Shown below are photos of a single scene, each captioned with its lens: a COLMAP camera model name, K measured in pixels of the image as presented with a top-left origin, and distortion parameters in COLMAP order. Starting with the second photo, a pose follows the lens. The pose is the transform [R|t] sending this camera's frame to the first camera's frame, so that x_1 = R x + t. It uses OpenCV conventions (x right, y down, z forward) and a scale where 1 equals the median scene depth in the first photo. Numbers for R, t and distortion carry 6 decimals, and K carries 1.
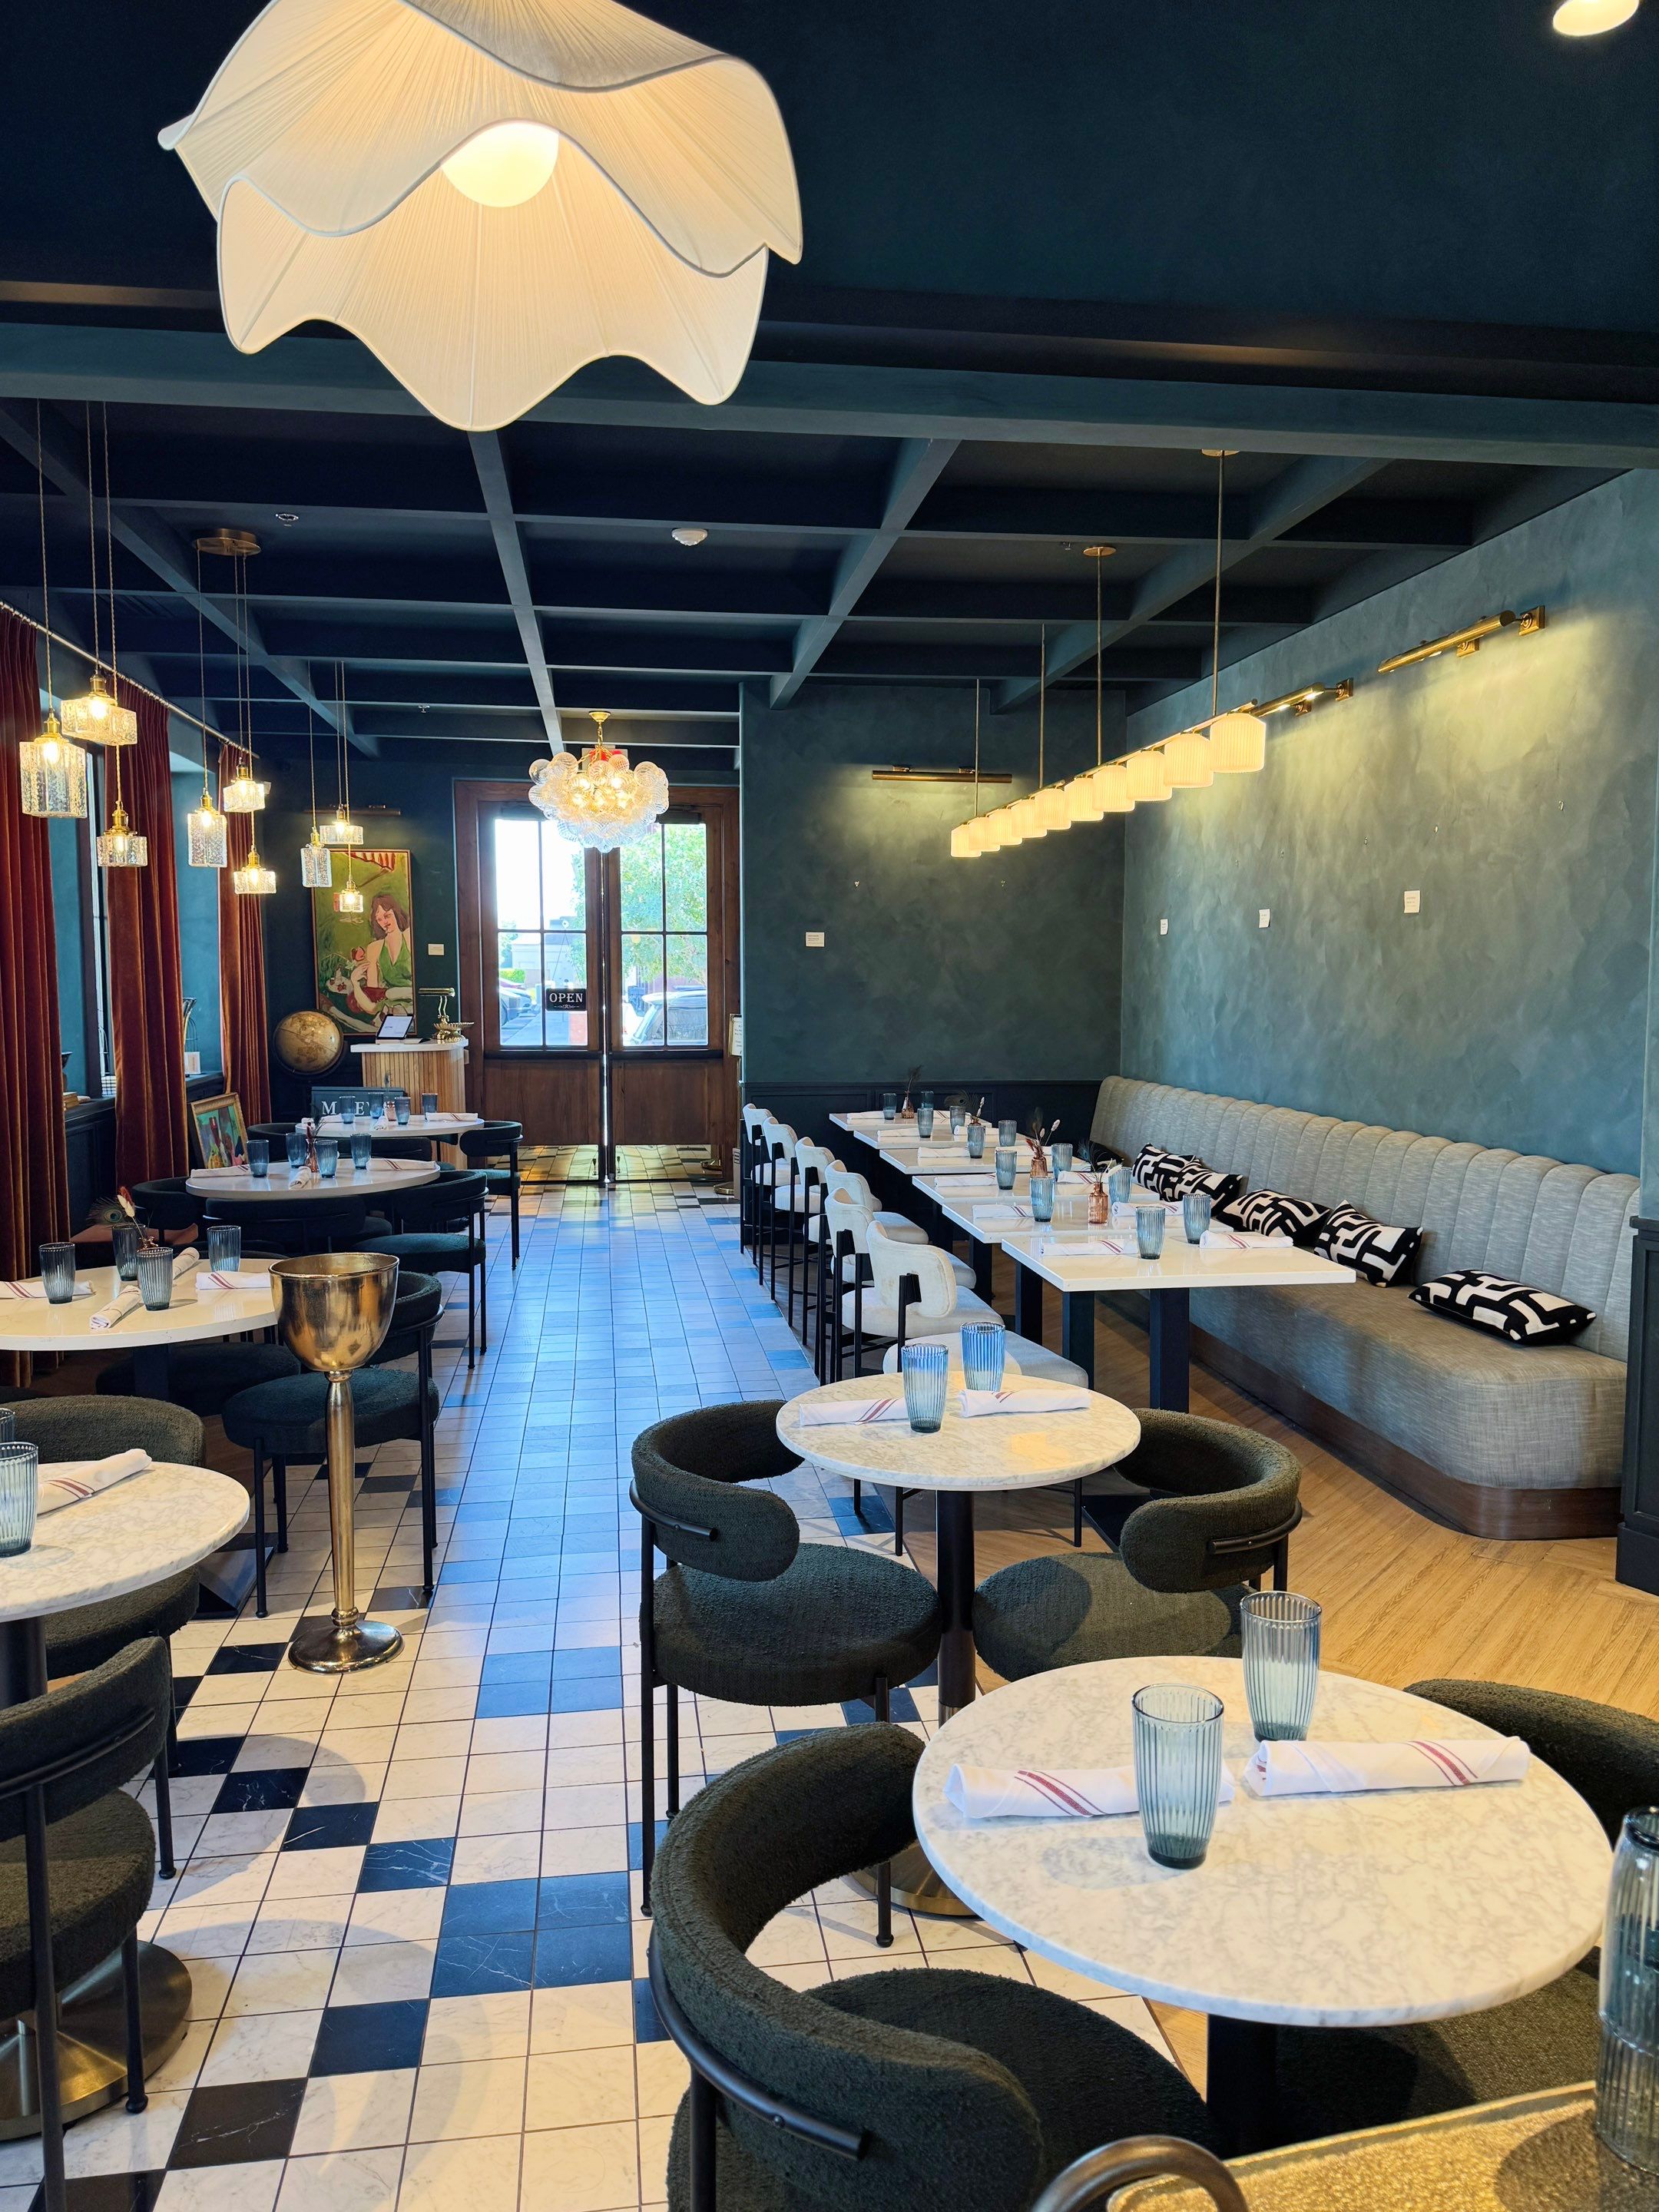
lens RADIAL K [[1556.7, 0, 822.6], [0, 1556.7, 1115.3], [0, 0, 1]] dist [0.199484, -0.457370]
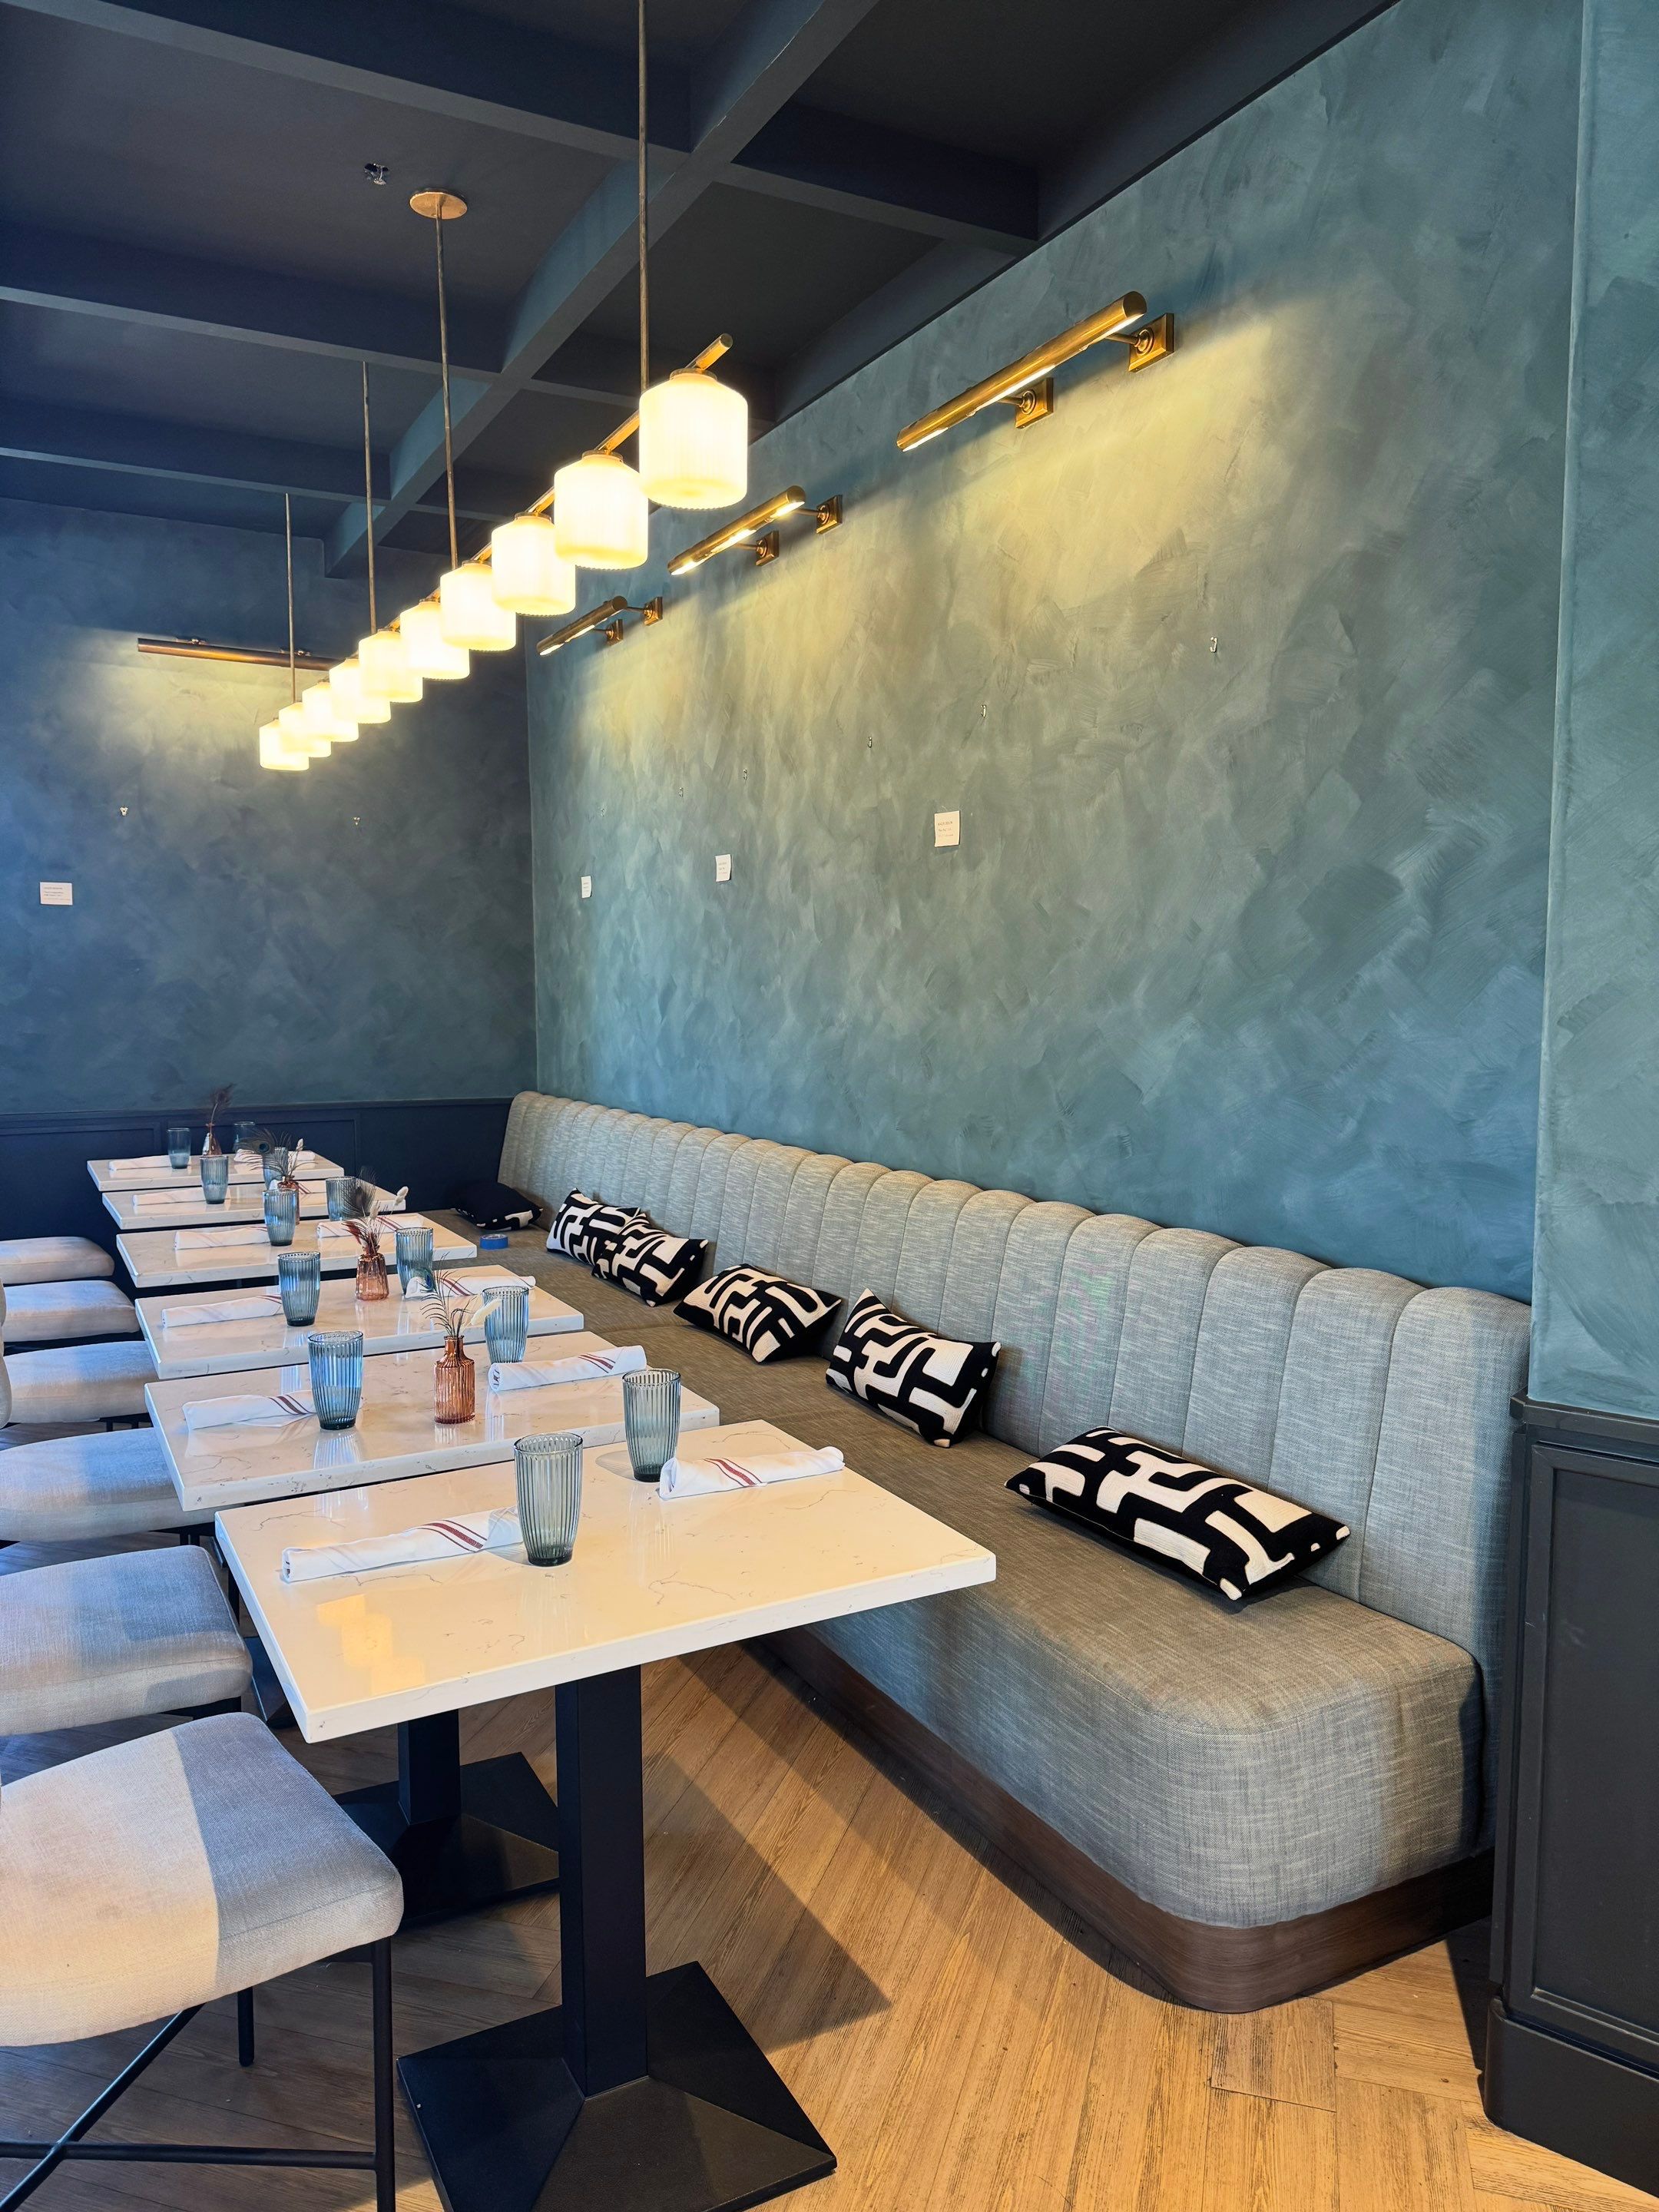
lens RADIAL K [[1556.7, 0, 822.6], [0, 1556.7, 1115.3], [0, 0, 1]] dist [0.199484, -0.457370]
pose [[0.938014, -0.030563, 0.345246, 0.092163], [0.030812, 0.999514, 0.004766, -0.020137], [-0.345224, 0.006167, 0.938500, 0.394387]]
